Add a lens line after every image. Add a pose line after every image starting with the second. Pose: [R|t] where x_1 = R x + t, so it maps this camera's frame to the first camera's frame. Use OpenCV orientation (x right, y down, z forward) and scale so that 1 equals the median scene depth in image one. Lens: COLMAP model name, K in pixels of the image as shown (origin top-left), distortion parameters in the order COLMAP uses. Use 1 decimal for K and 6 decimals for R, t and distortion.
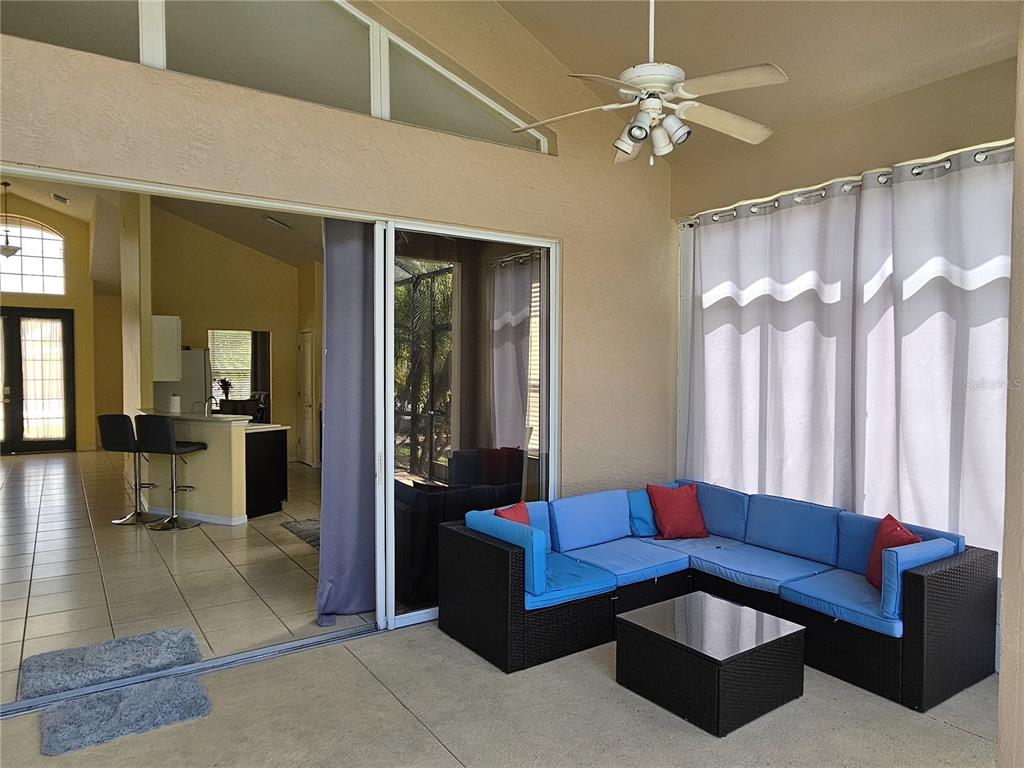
lens RADIAL K [[681.0, 0, 512.0], [0, 681.0, 384.0], [0, 0, 1]] dist [0.056273, -0.000394]
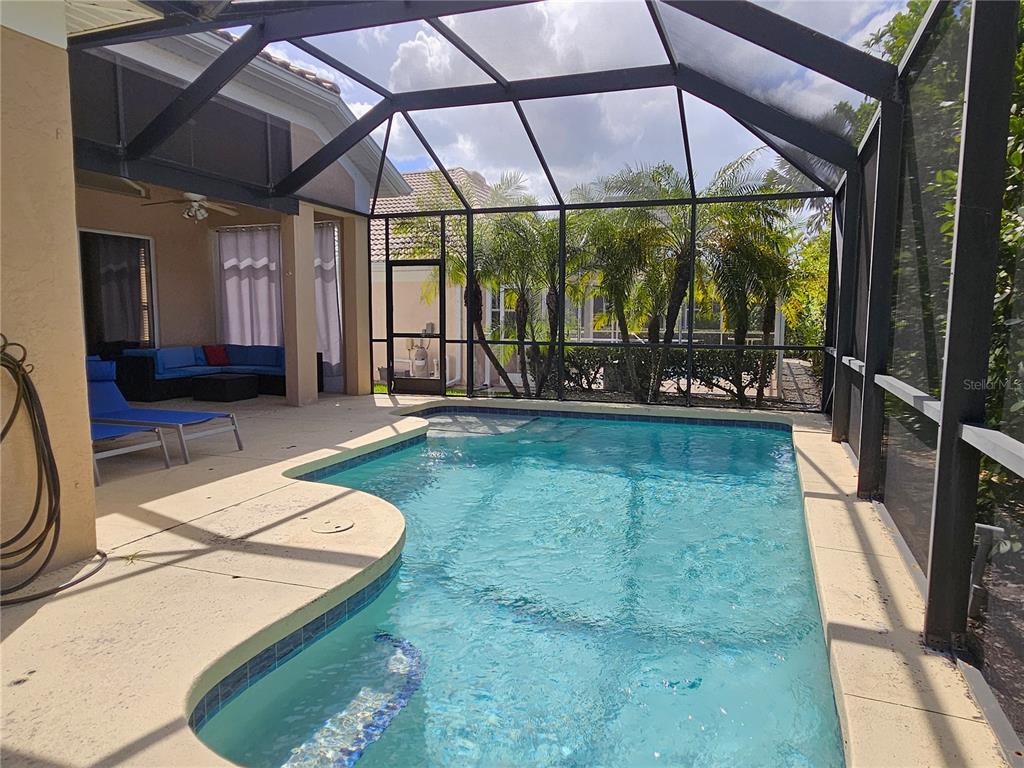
lens RADIAL K [[681.0, 0, 512.0], [0, 681.0, 384.0], [0, 0, 1]] dist [0.056273, -0.000394]
pose [[0.814575, -0.060058, 0.576941, -0.319689], [0.017871, 0.996752, 0.078527, 0.120530], [-0.579783, -0.053656, 0.813002, -1.593879]]
